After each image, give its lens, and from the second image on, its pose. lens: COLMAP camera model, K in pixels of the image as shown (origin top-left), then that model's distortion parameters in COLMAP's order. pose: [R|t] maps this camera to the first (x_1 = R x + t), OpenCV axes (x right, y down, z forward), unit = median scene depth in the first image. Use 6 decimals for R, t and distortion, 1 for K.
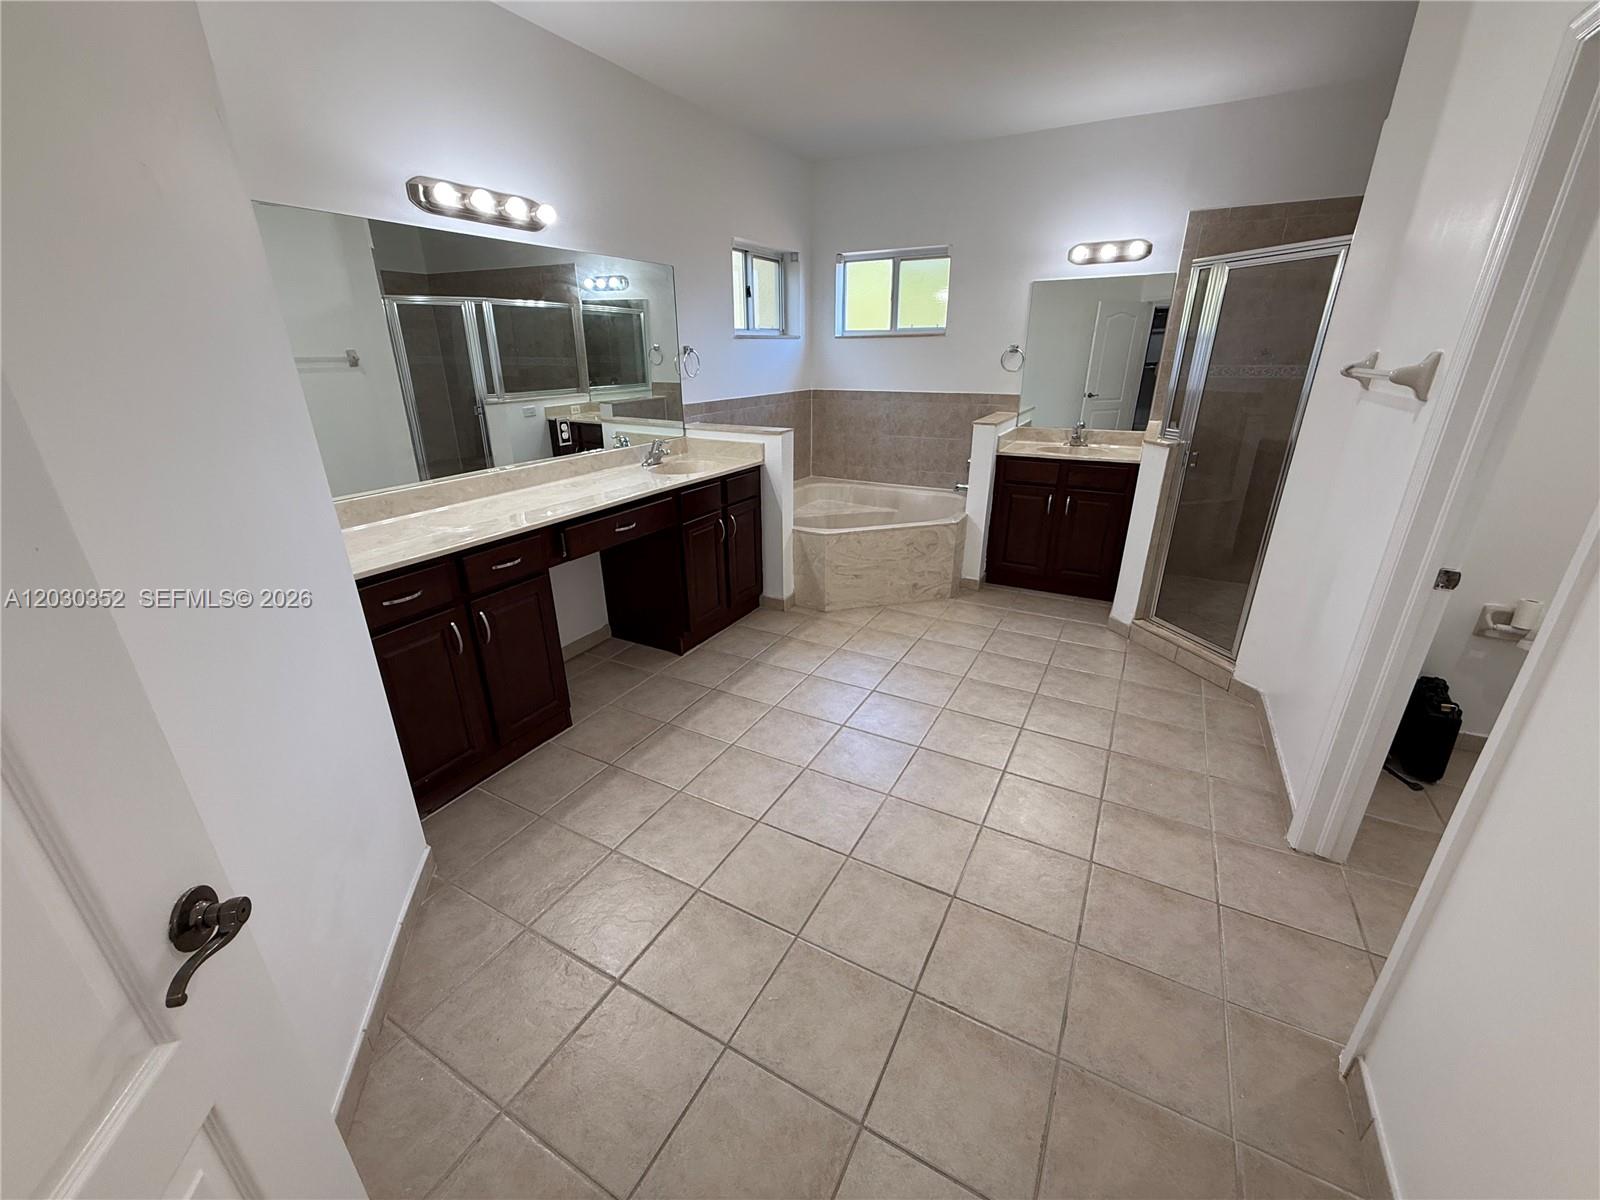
lens RADIAL K [[639.6, 0, 796.5], [0, 639.6, 599.3], [0, 0, 1]] dist [-0.000409, -0.000103]
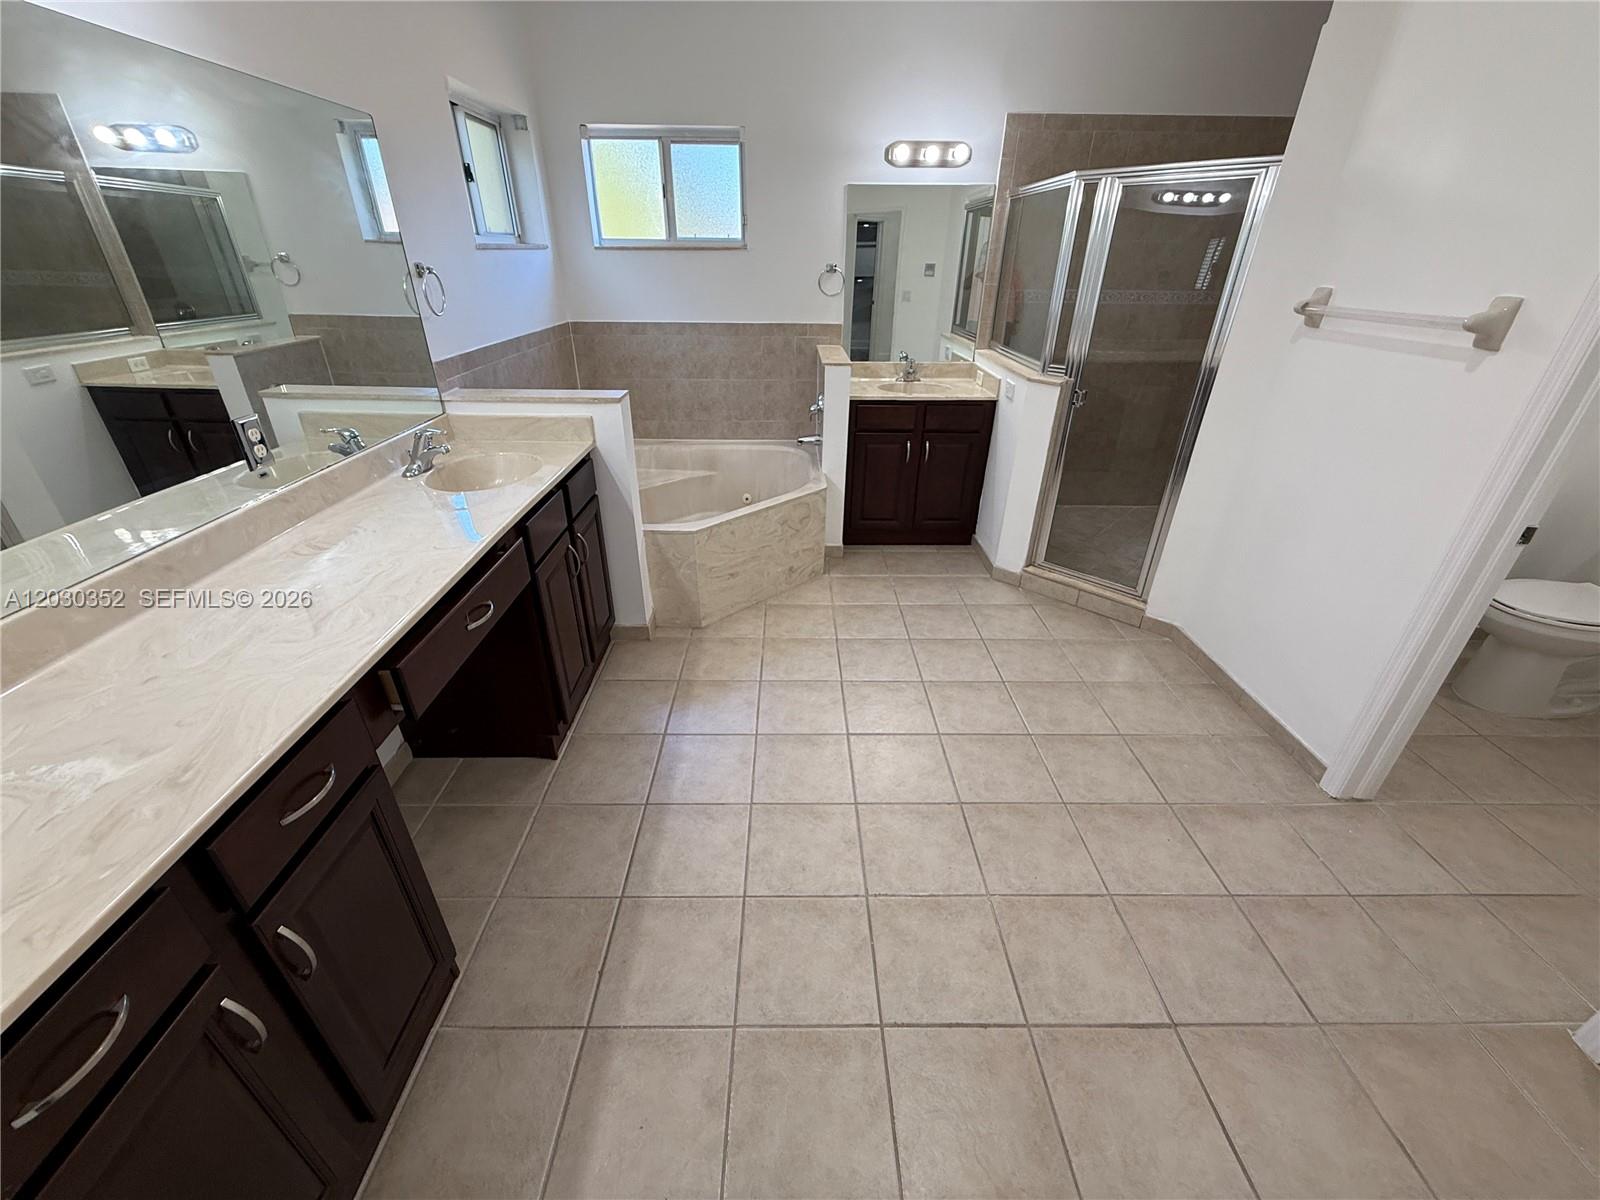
lens RADIAL K [[639.6, 0, 800.2], [0, 639.6, 601.4], [0, 0, 1]] dist [-0.000409, -0.000103]
pose [[0.871007, -0.220771, 0.438870, -0.185377], [0.164850, 0.972885, 0.162234, -0.118378], [-0.462786, -0.068960, 0.883784, 0.265946]]
